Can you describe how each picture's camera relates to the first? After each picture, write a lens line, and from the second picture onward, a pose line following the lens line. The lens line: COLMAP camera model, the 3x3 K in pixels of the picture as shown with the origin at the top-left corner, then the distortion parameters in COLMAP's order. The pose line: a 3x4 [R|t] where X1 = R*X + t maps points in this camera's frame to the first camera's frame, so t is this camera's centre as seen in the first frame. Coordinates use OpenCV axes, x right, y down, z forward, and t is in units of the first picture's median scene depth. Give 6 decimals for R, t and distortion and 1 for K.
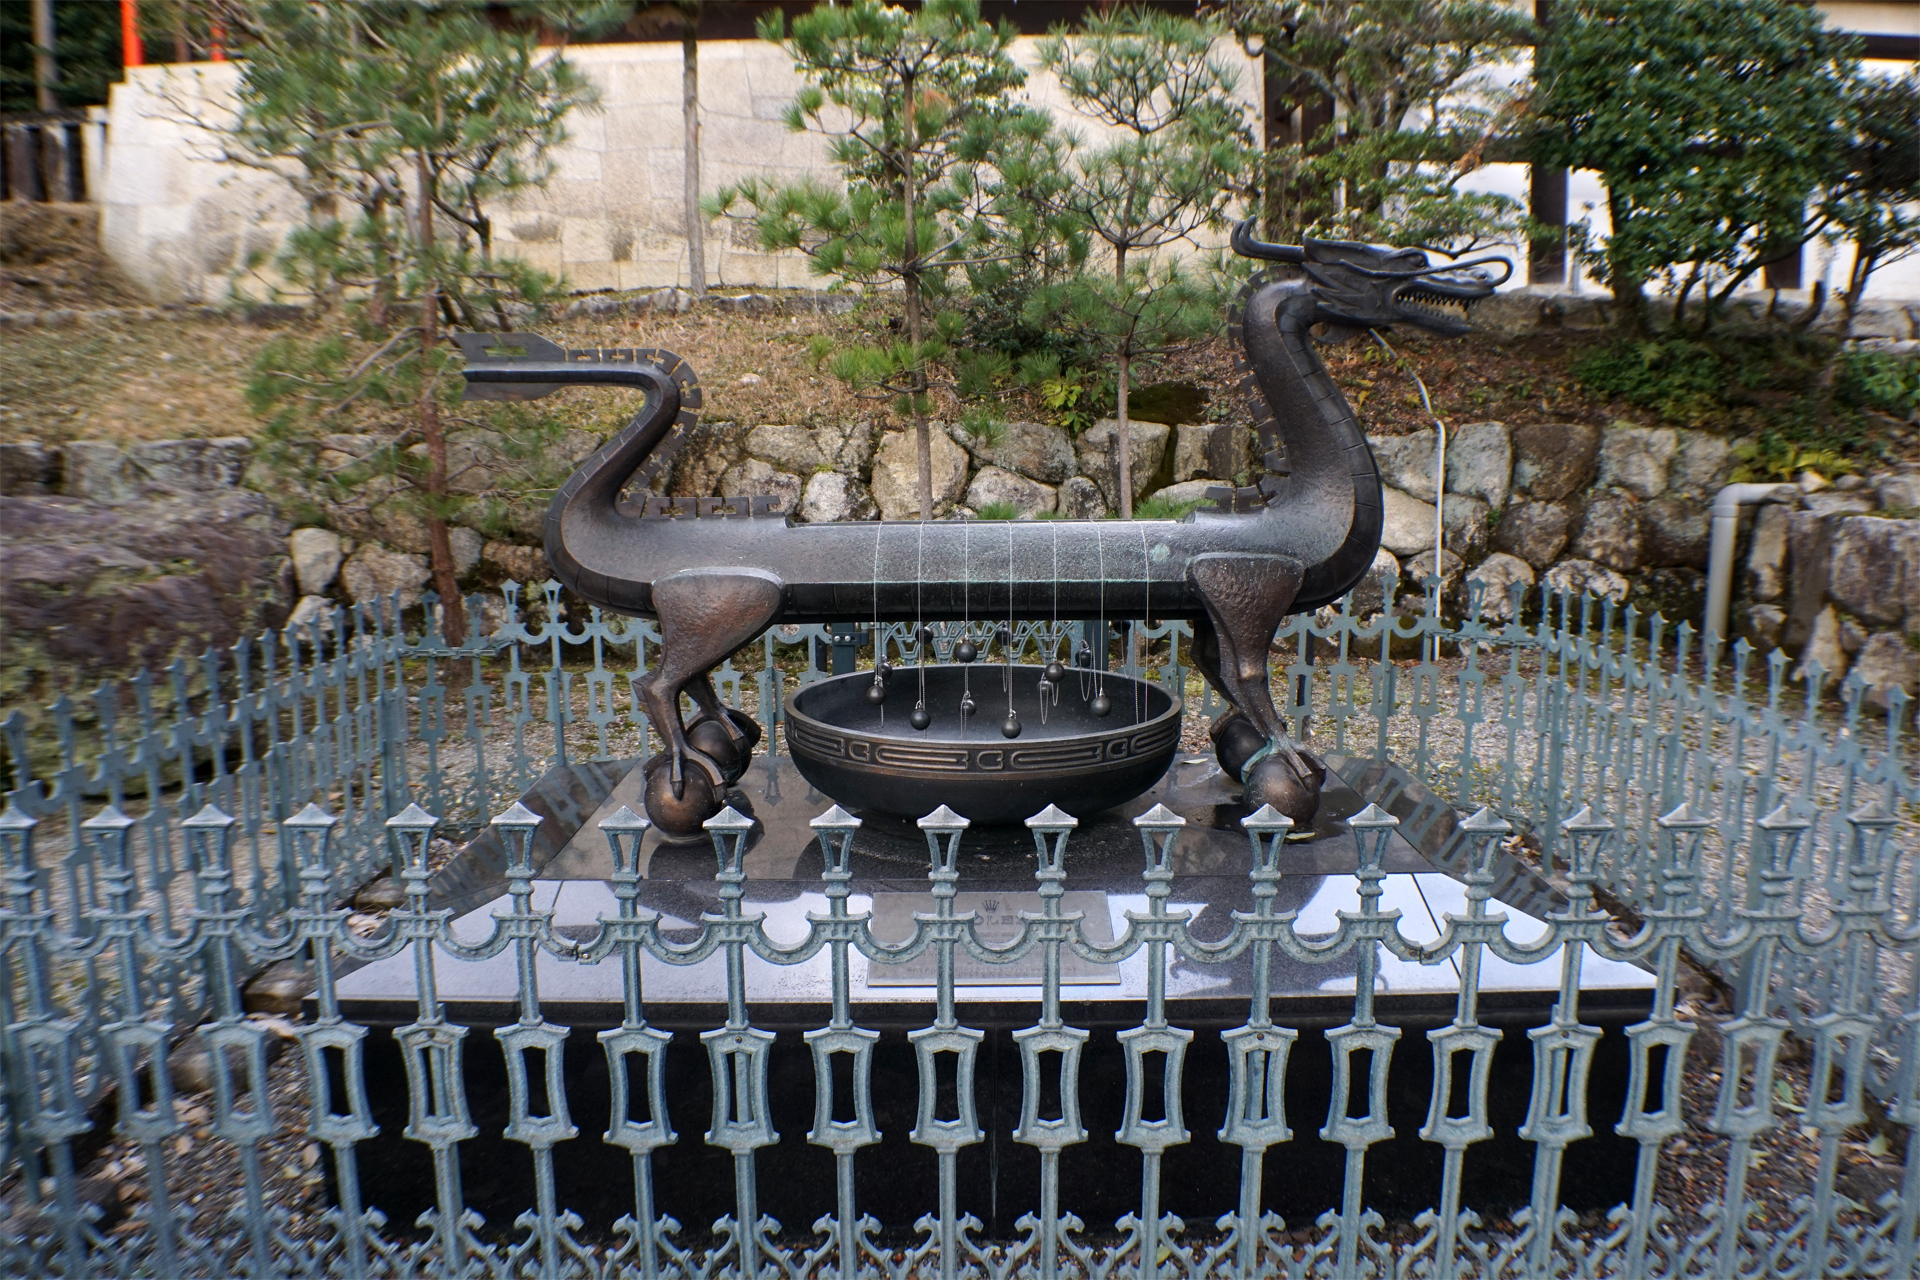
lens RADIAL K [[1660.4, 0, 948.7], [0, 1660.4, 641.3], [0, 0, 1]] dist [-0.160824, 0.050528]
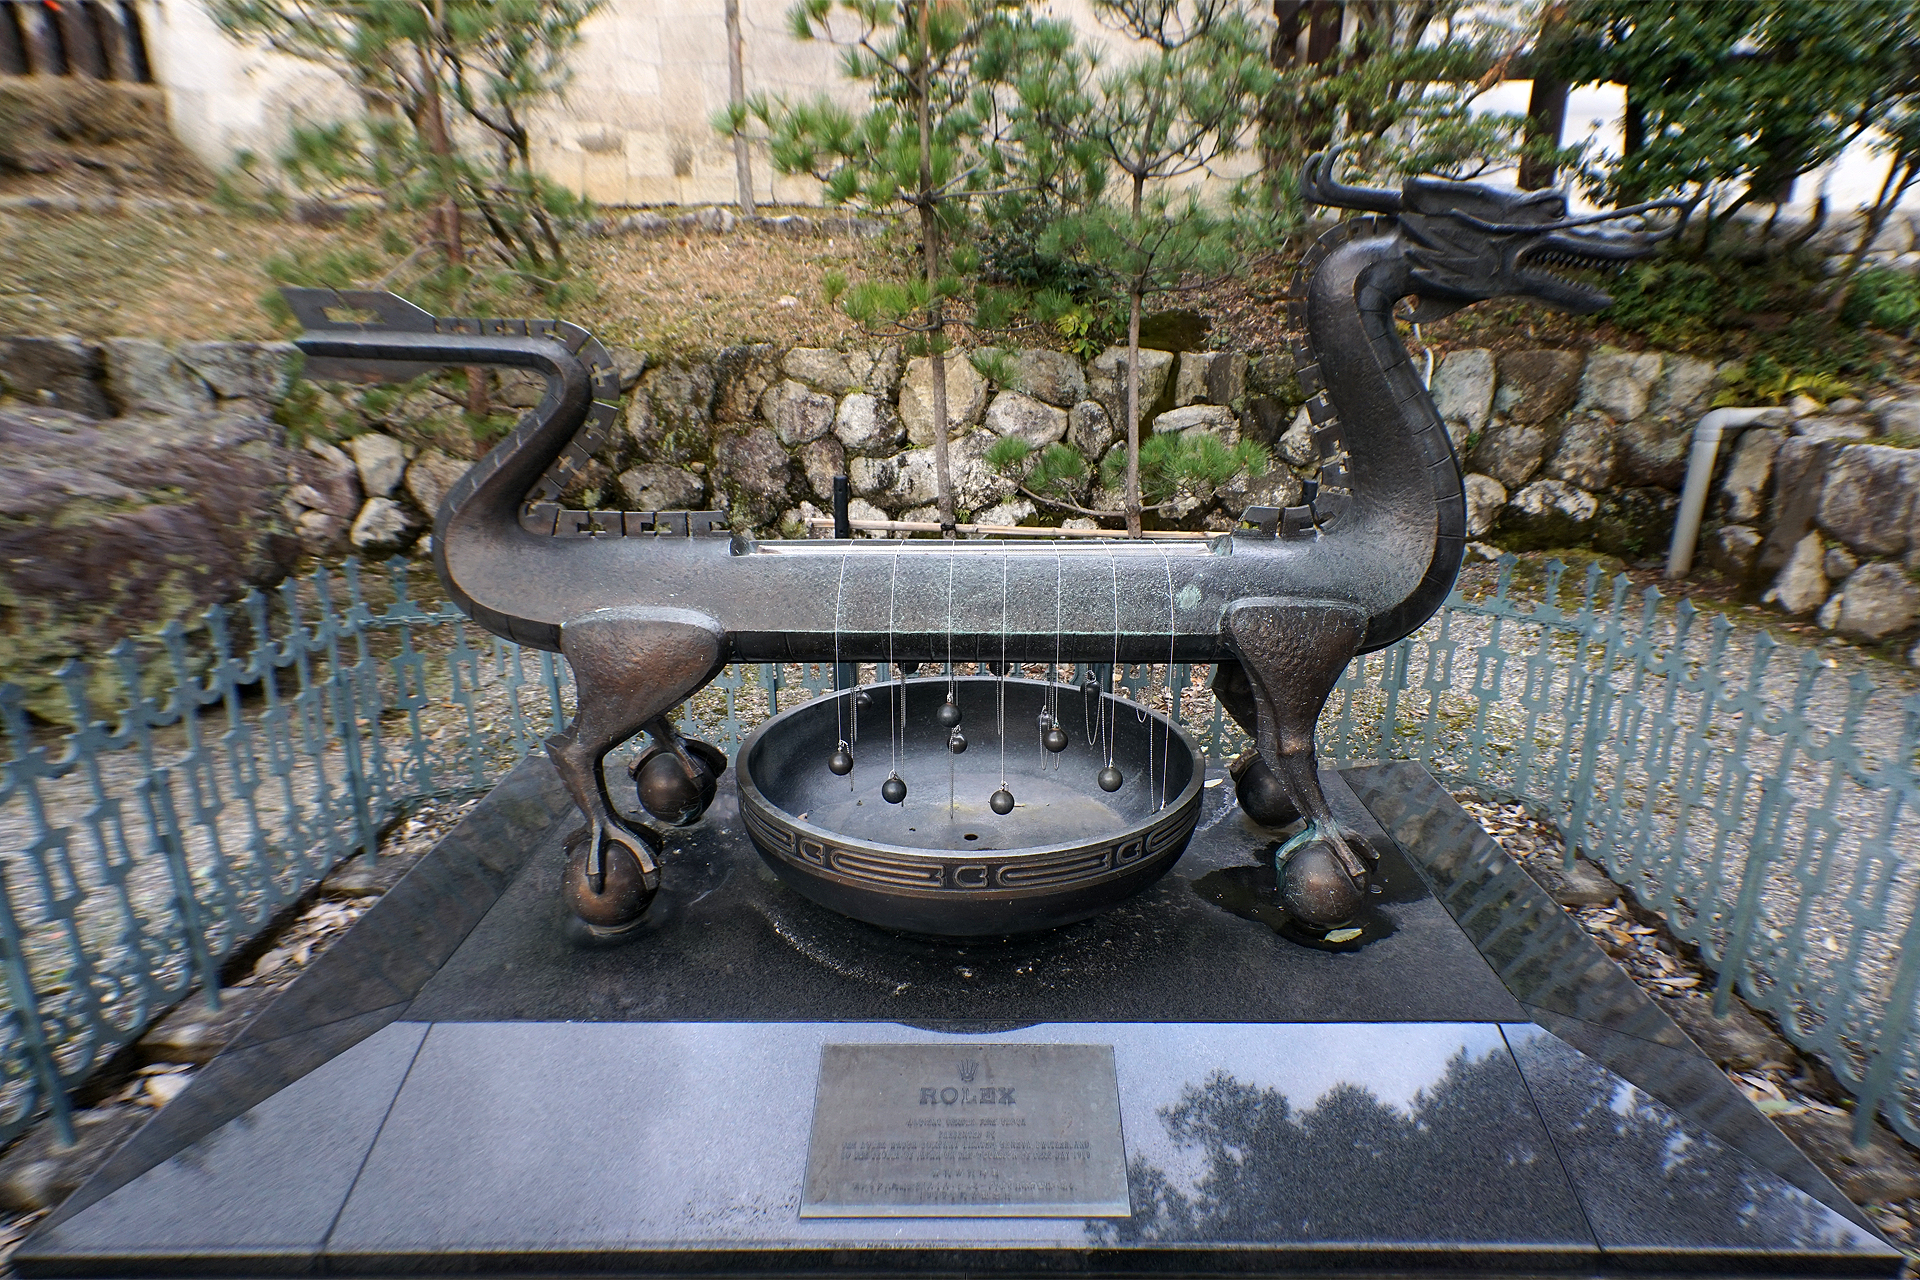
lens RADIAL K [[1315.4, 0, 985.9], [0, 1315.4, 729.7], [0, 0, 1]] dist [0.042572, -0.003645]
pose [[0.999898, 0.012226, 0.007444, 0.007398], [-0.013283, 0.986315, 0.164337, -0.028802], [-0.005333, -0.164419, 0.986376, 0.108129]]
